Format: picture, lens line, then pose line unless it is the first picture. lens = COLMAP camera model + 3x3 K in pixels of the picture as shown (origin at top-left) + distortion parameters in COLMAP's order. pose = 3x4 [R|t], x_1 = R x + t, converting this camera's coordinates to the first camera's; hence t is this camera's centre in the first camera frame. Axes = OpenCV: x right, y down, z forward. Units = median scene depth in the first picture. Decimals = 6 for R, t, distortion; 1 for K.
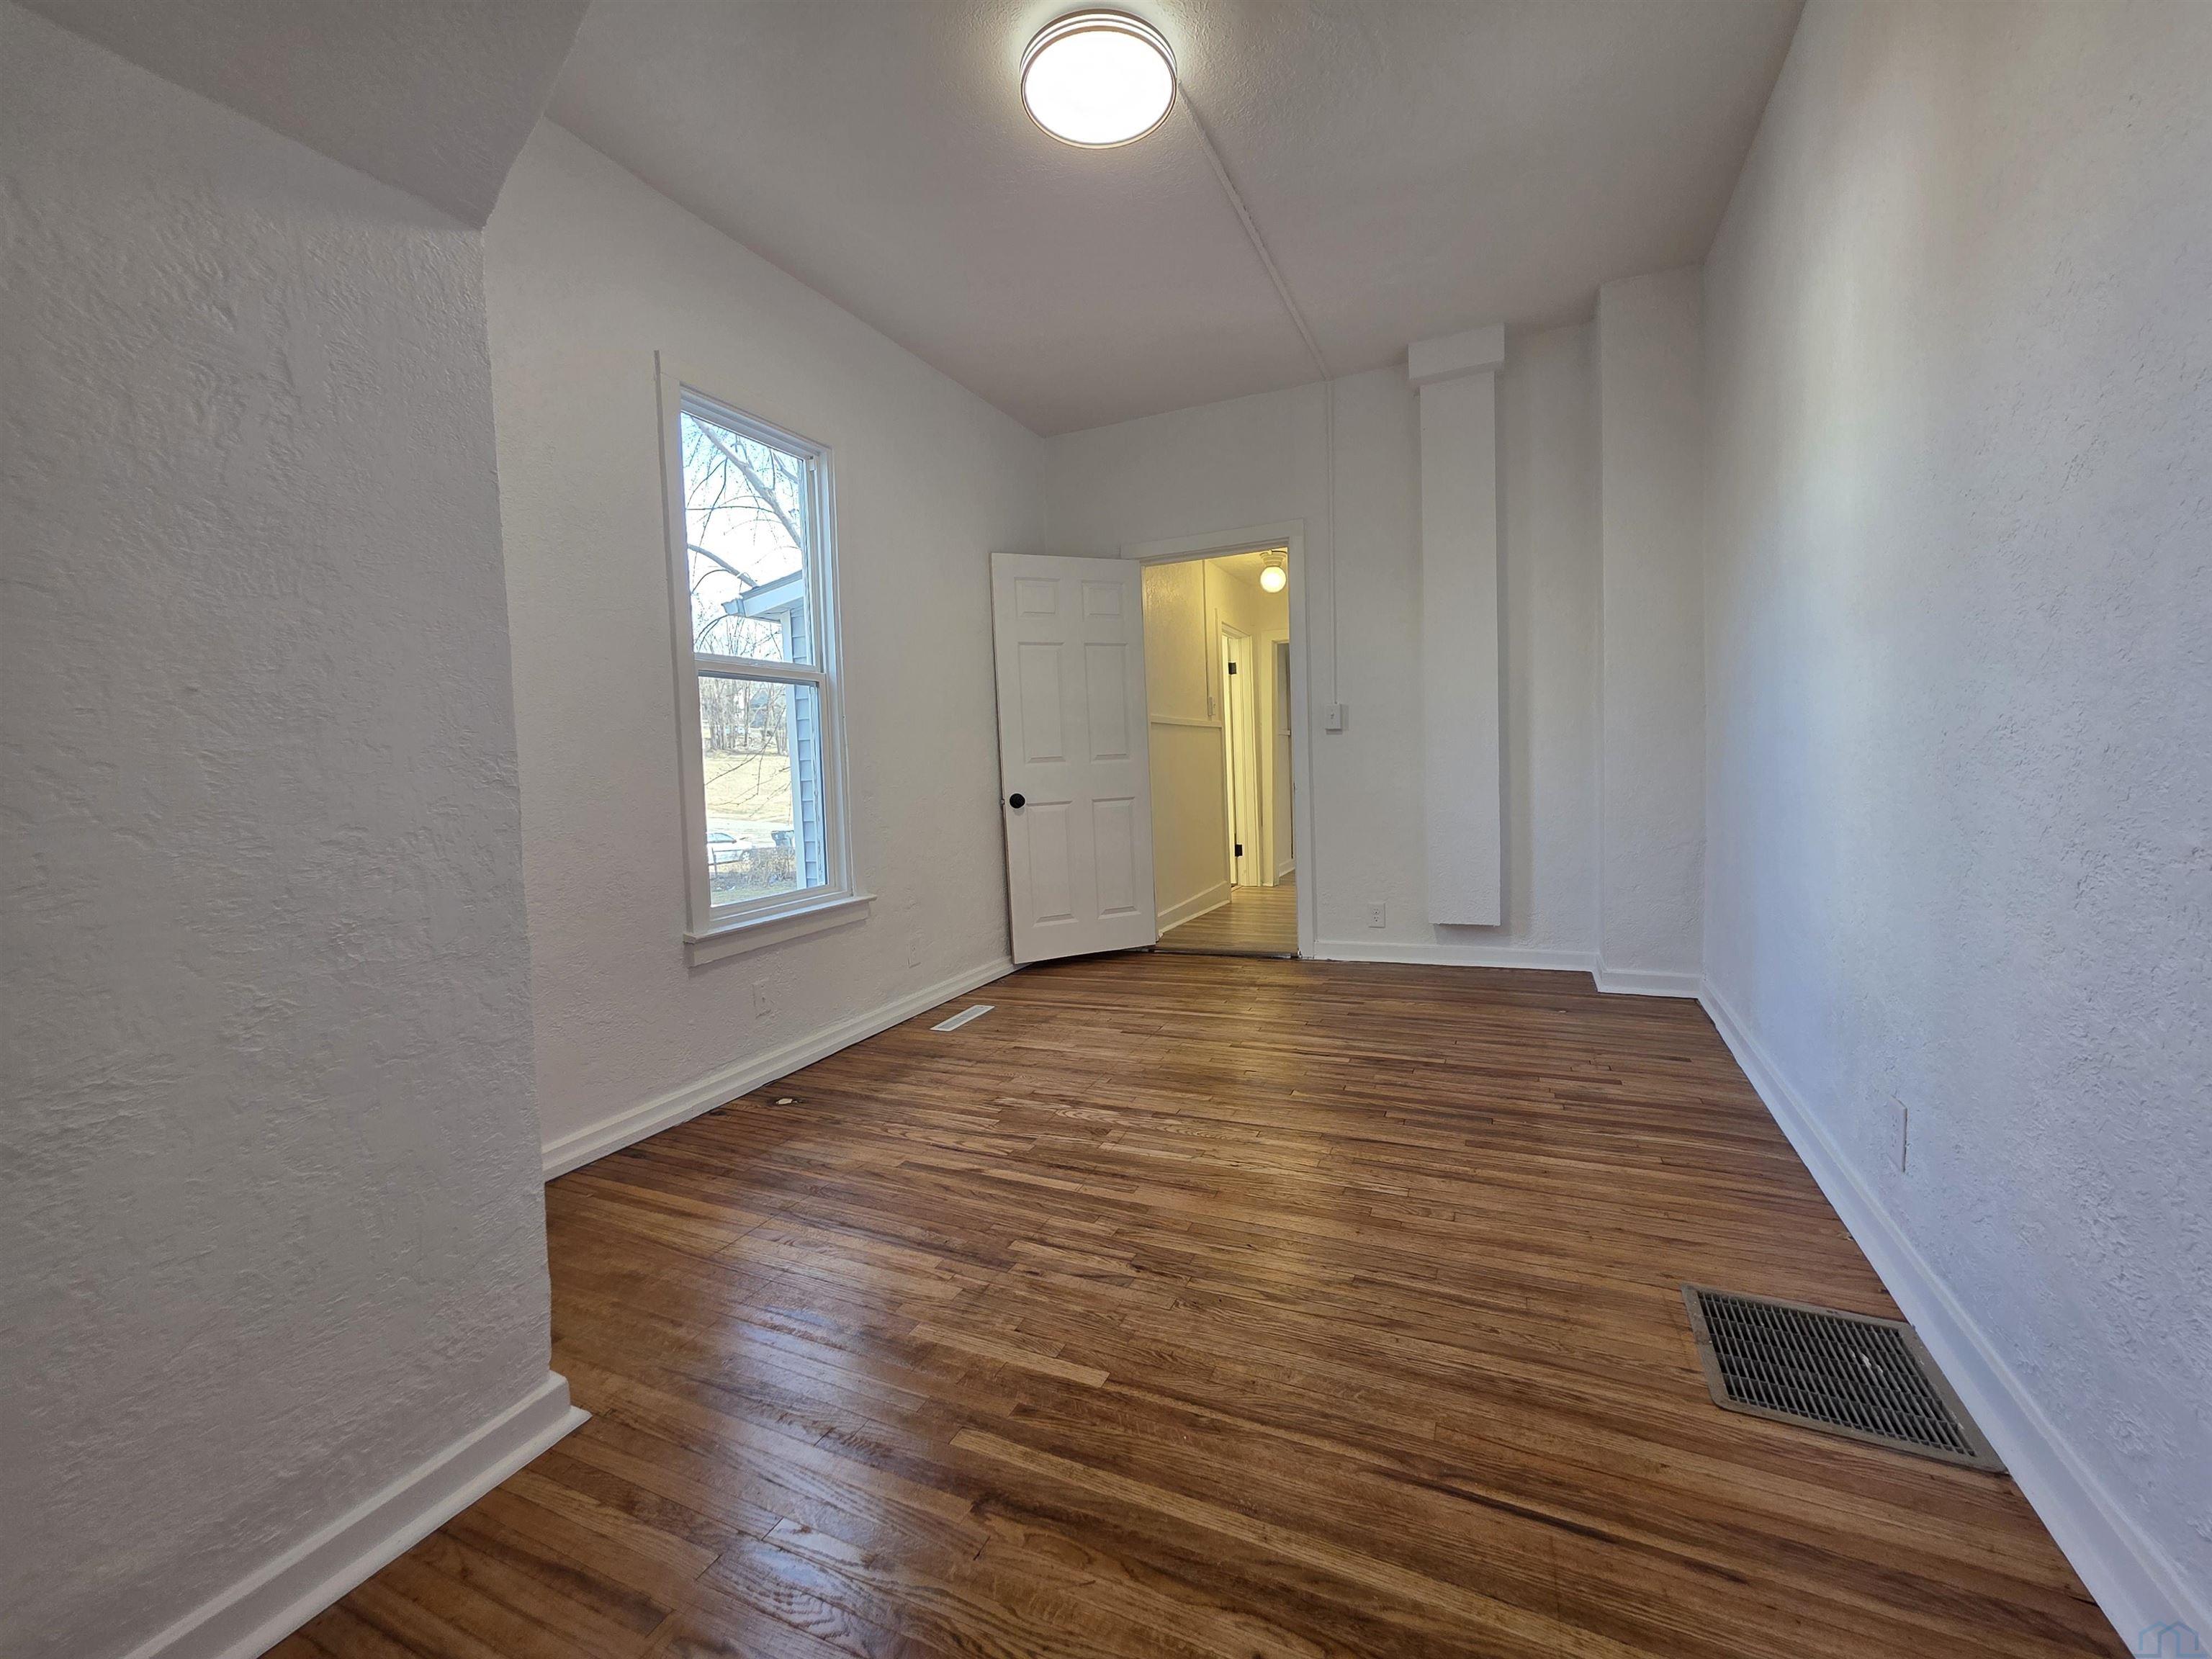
lens RADIAL K [[886.0, 0, 1105.1], [0, 886.0, 818.4], [0, 0, 1]] dist [-0.000828, 0.000164]
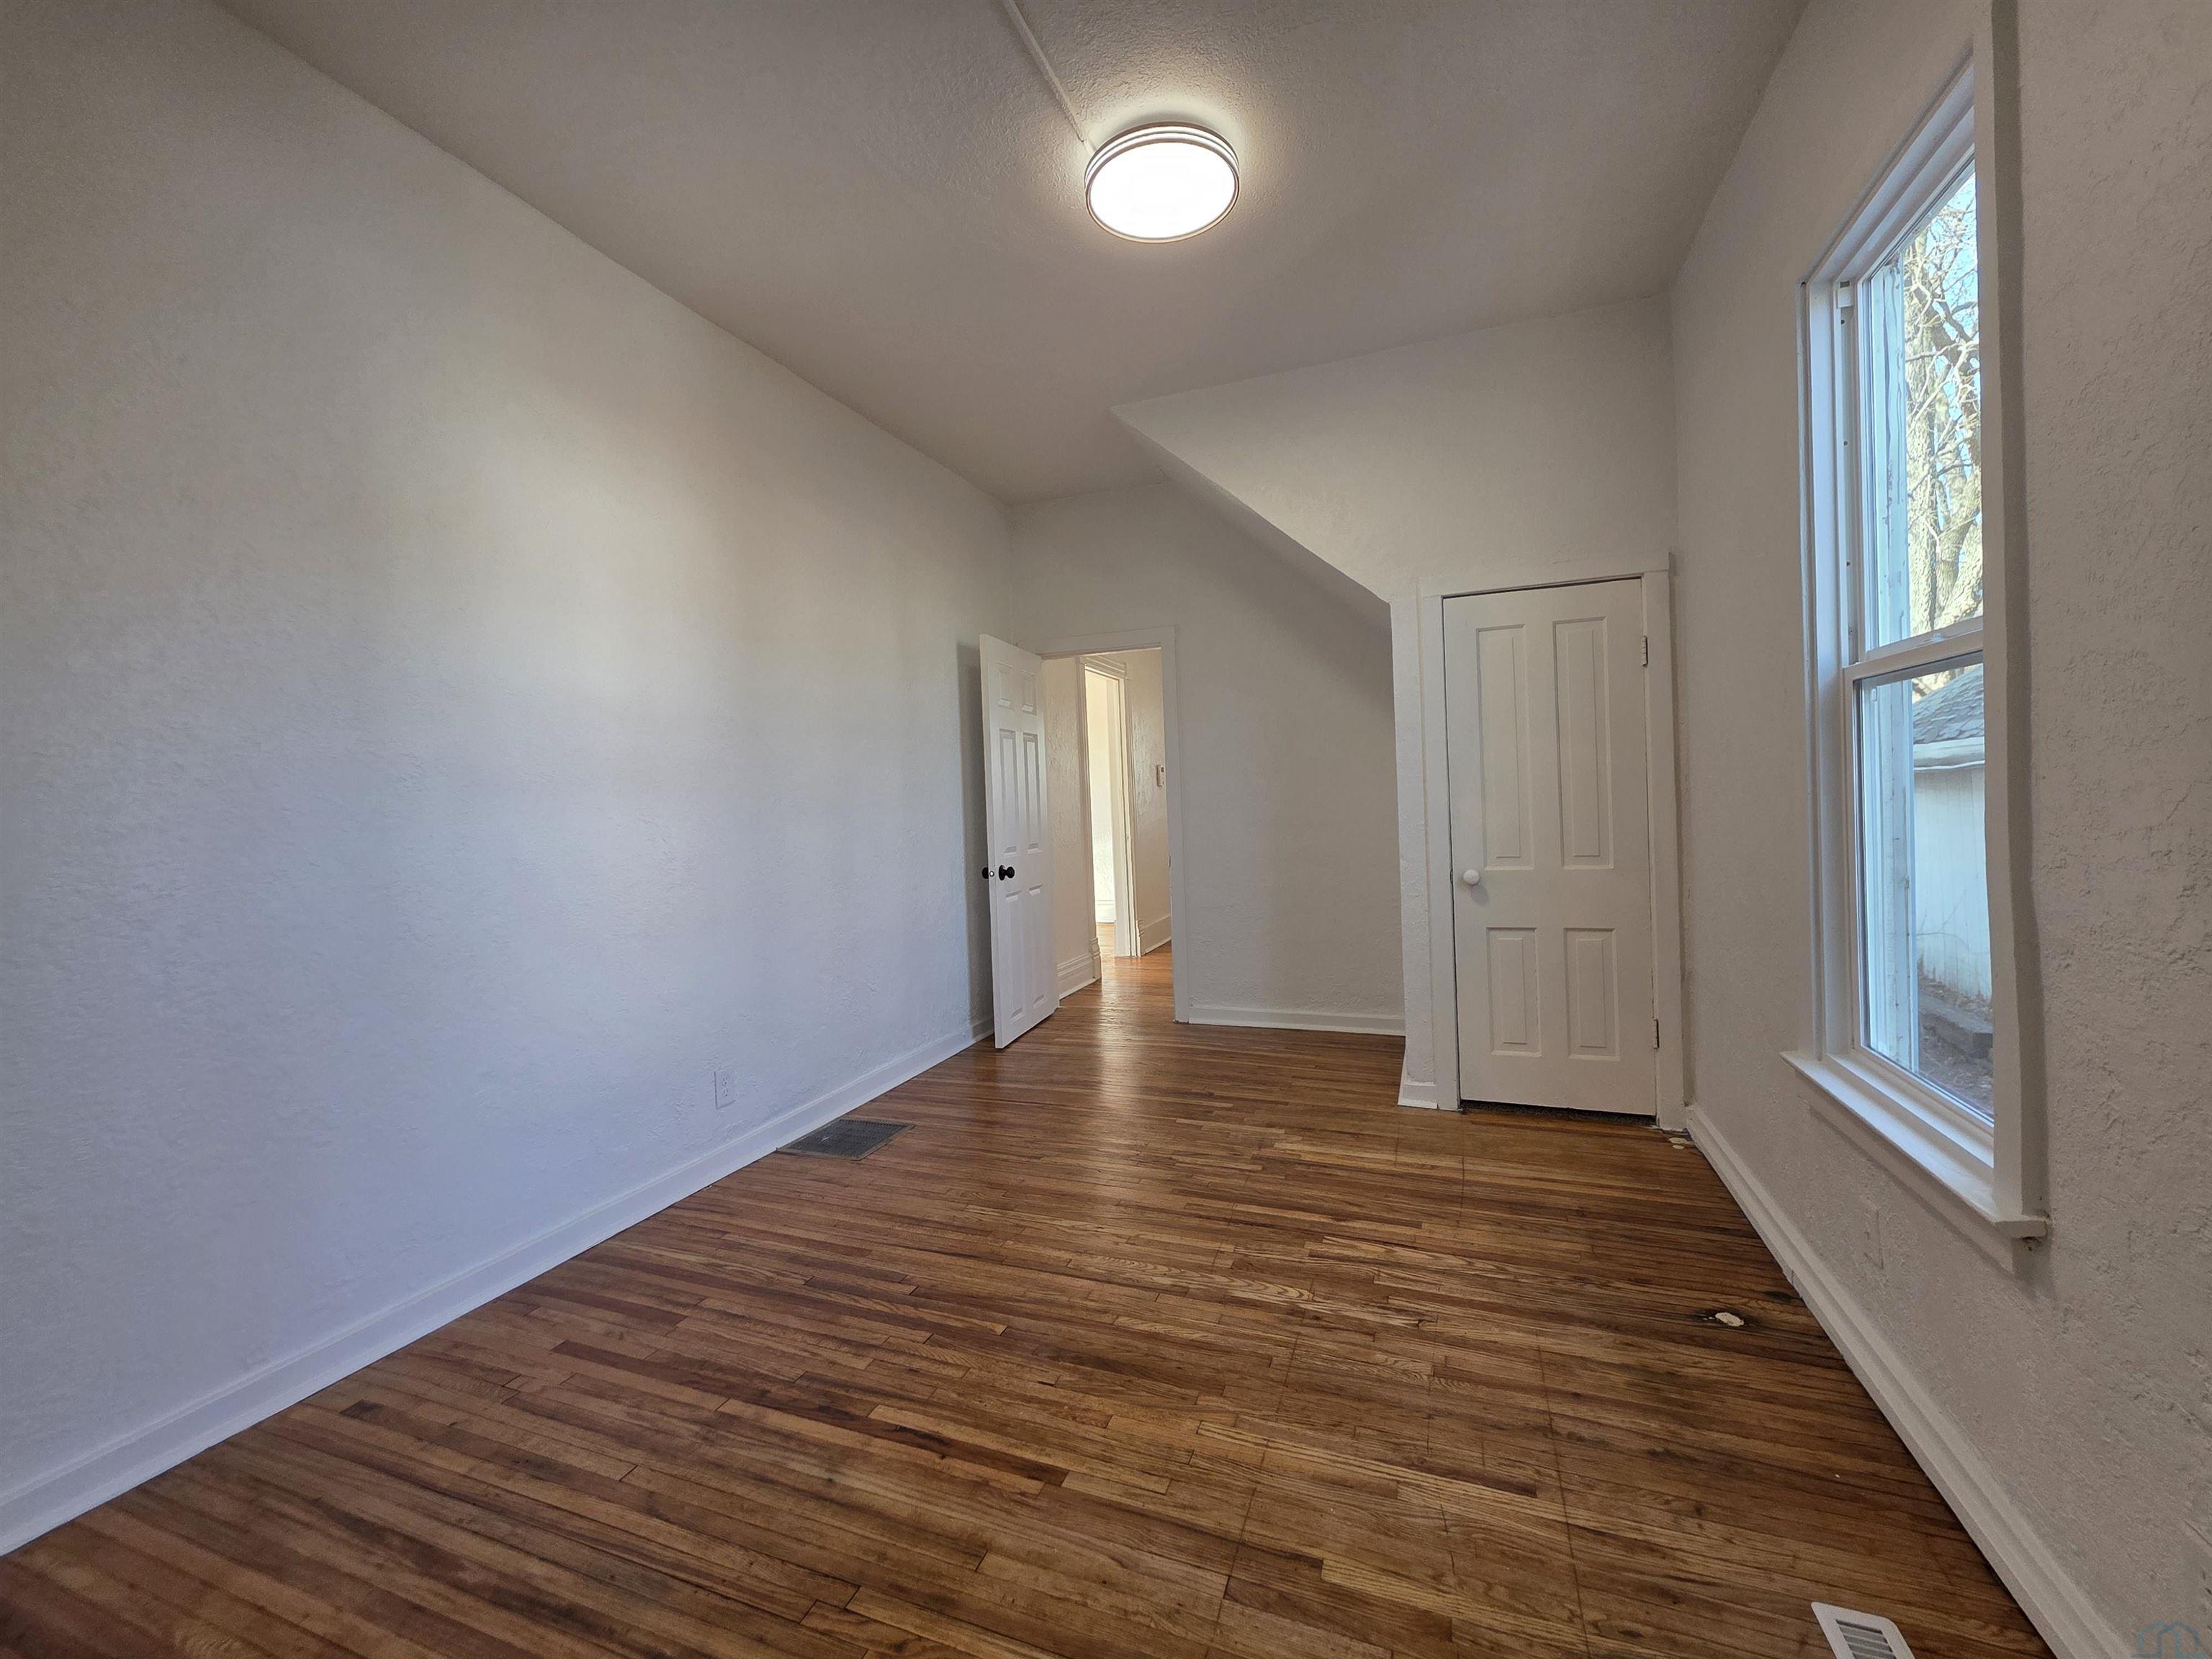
lens RADIAL K [[886.0, 0, 1109.4], [0, 886.0, 820.4], [0, 0, 1]] dist [-0.000828, 0.000164]
pose [[-0.994717, 0.071291, -0.073857, 0.161802], [0.064269, 0.993547, 0.093454, -0.184273], [0.080043, 0.088214, -0.992880, 1.838101]]
